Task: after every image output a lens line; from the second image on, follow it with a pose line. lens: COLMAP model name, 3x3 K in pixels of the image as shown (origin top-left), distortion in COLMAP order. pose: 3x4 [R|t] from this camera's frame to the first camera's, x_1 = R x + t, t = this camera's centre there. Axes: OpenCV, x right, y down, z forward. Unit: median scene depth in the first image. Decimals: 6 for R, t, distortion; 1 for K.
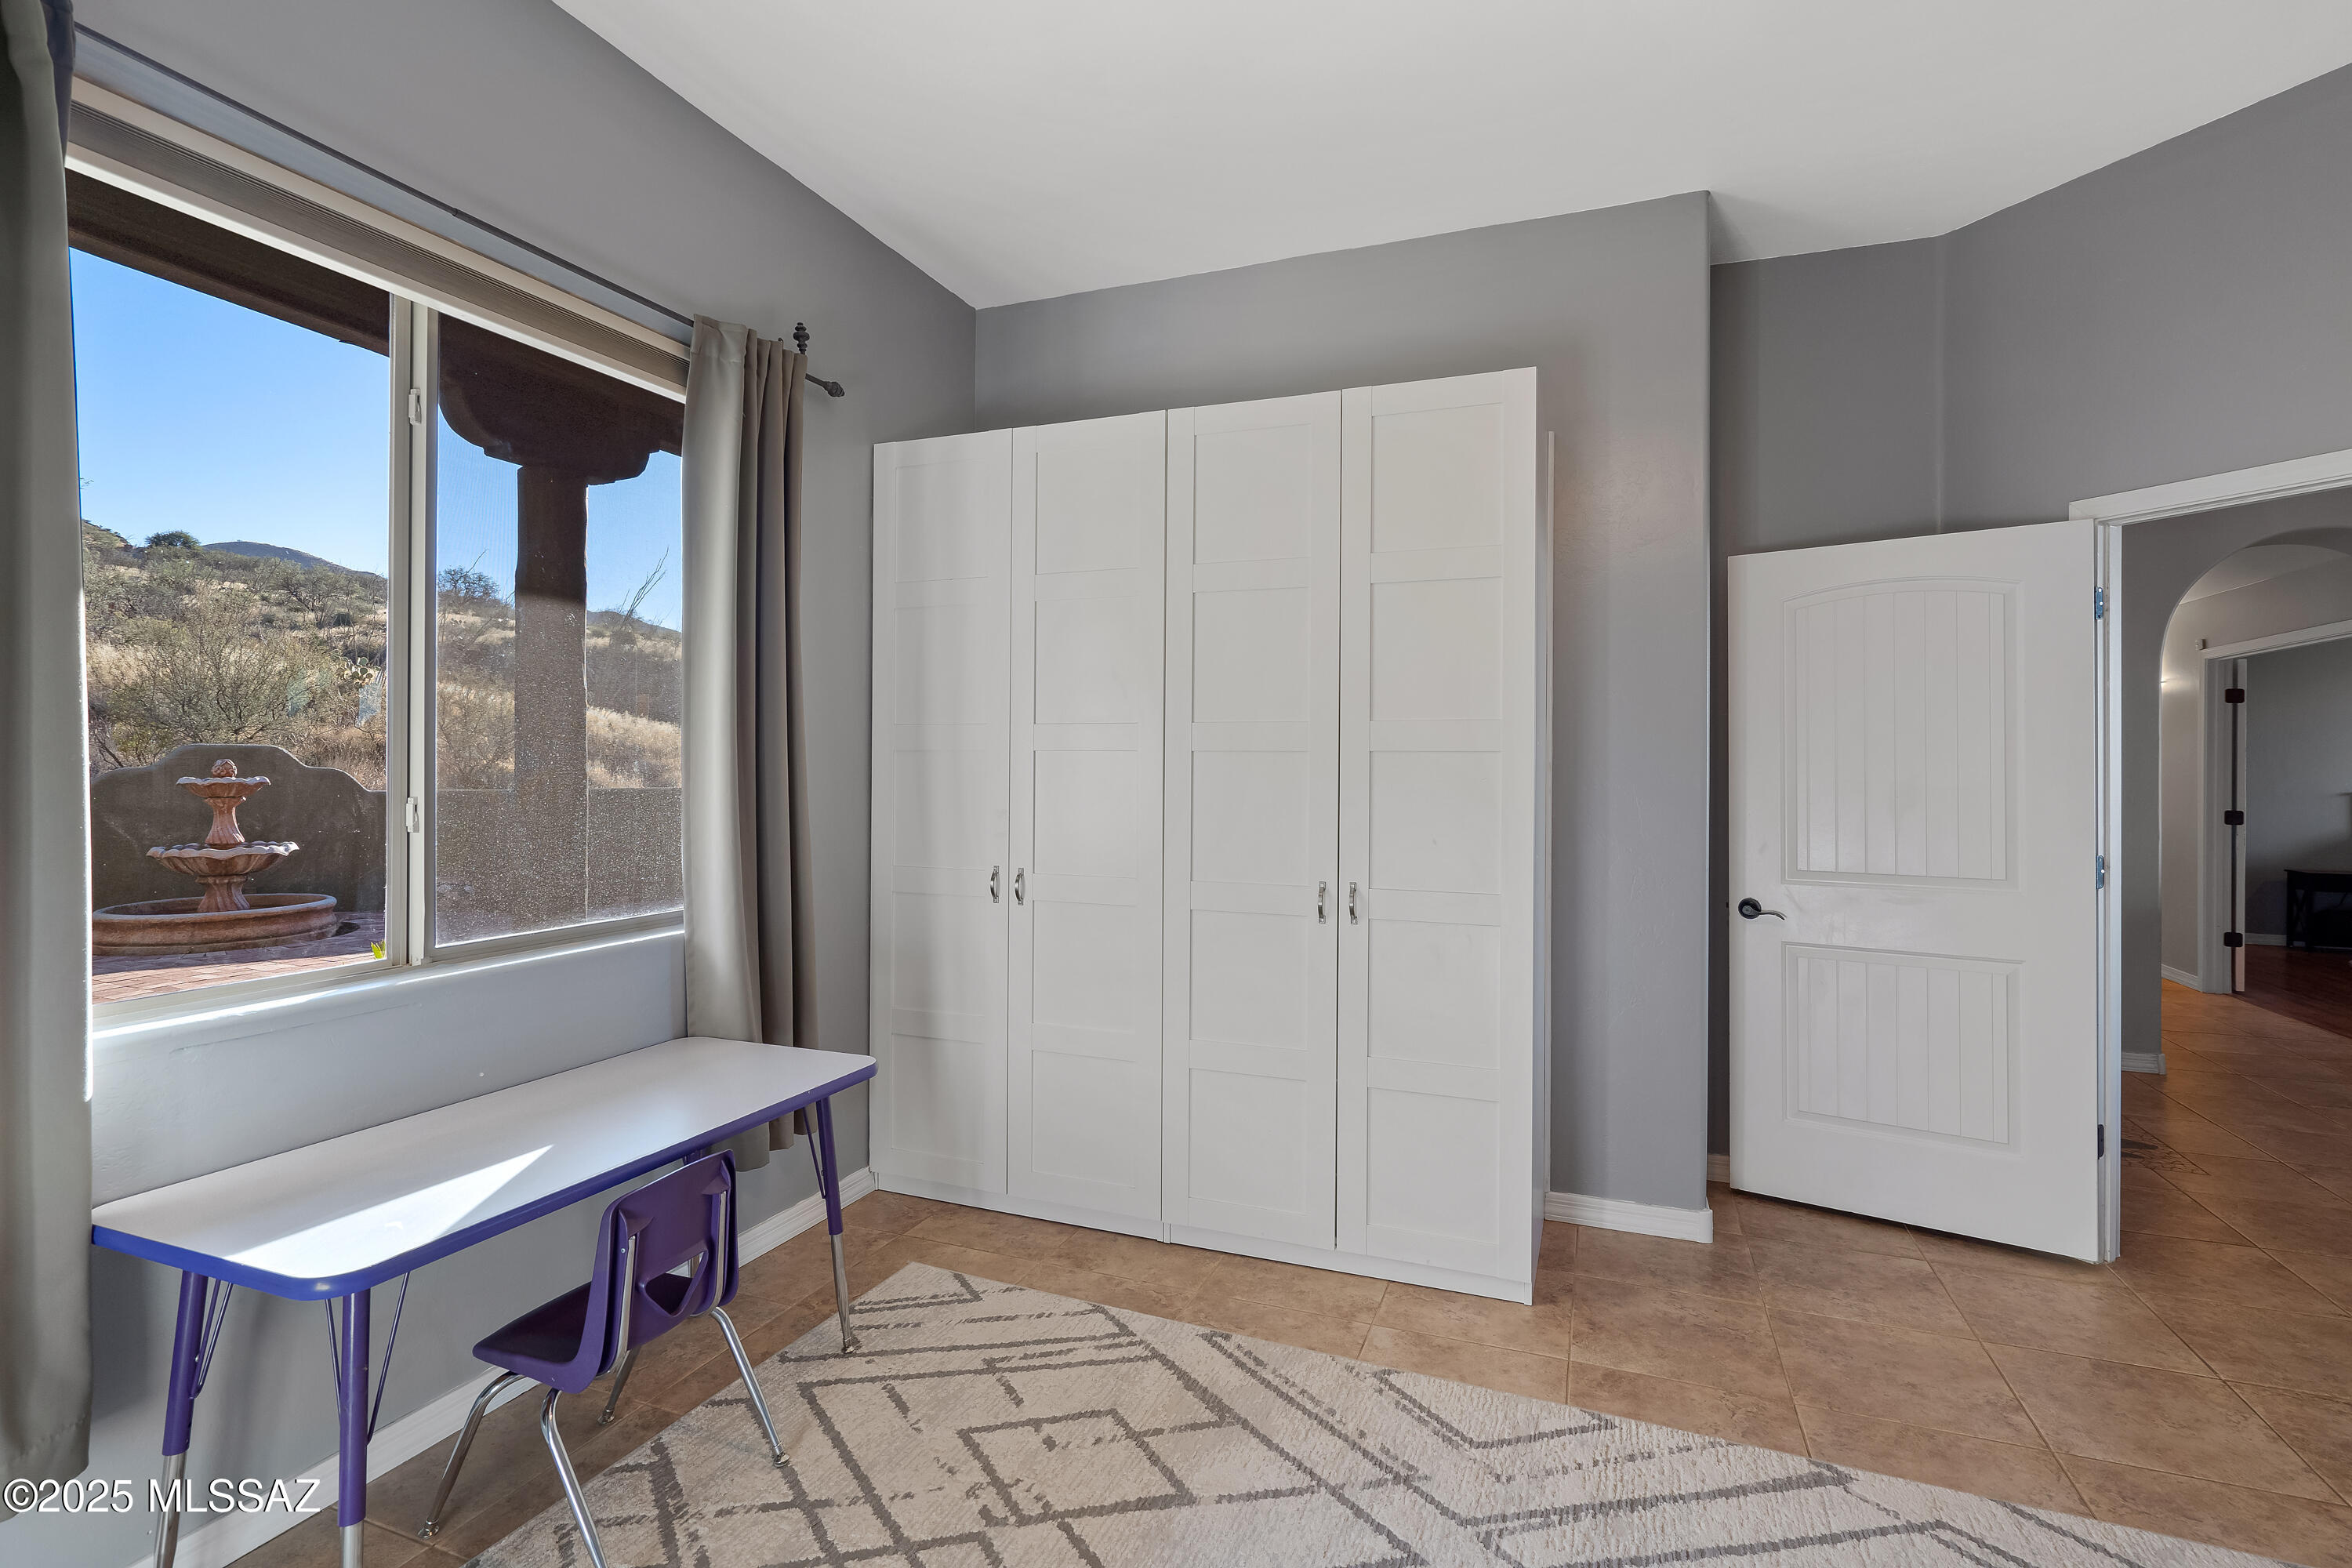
lens RADIAL K [[1076.6, 0, 1179.8], [0, 1076.6, 772.2], [0, 0, 1]] dist [0.009476, 0.000005]
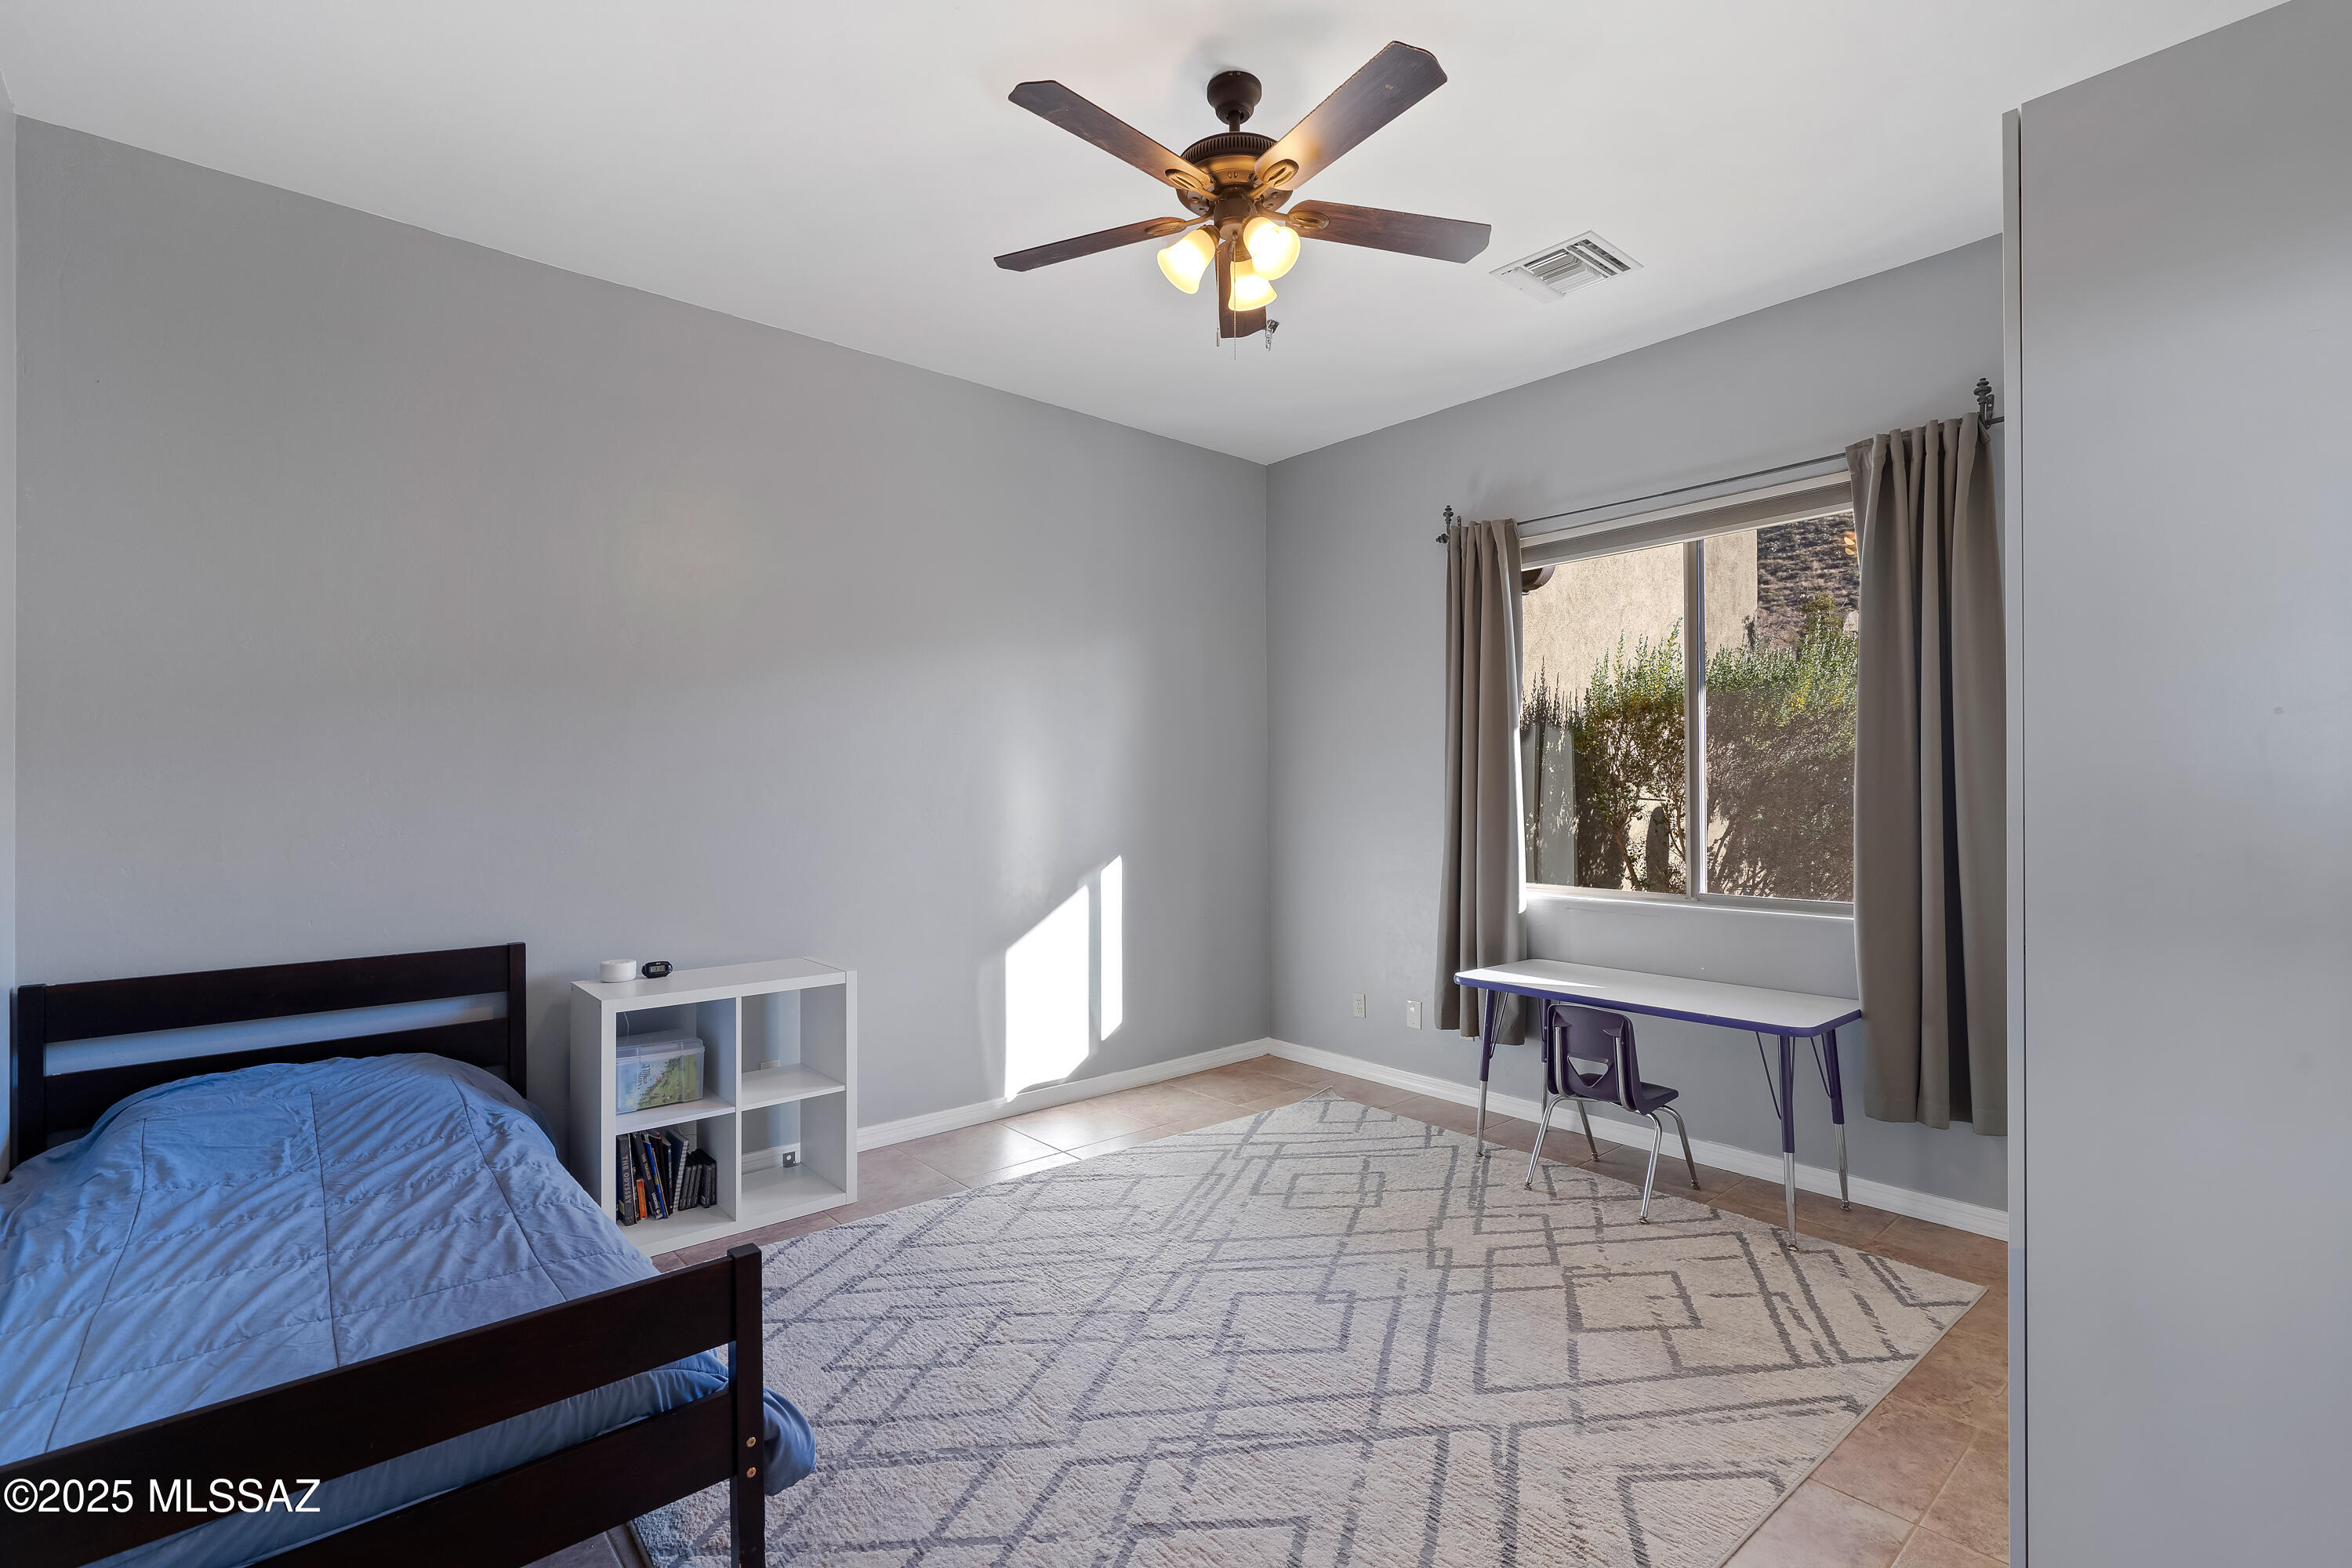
lens RADIAL K [[1076.6, 0, 1175.7], [0, 1076.6, 789.2], [0, 0, 1]] dist [0.009476, 0.000005]
pose [[-0.461144, -0.011172, -0.887255, 1.178523], [-0.007259, 0.999935, -0.008818, 0.020739], [0.887296, 0.002374, -0.461195, 0.976659]]
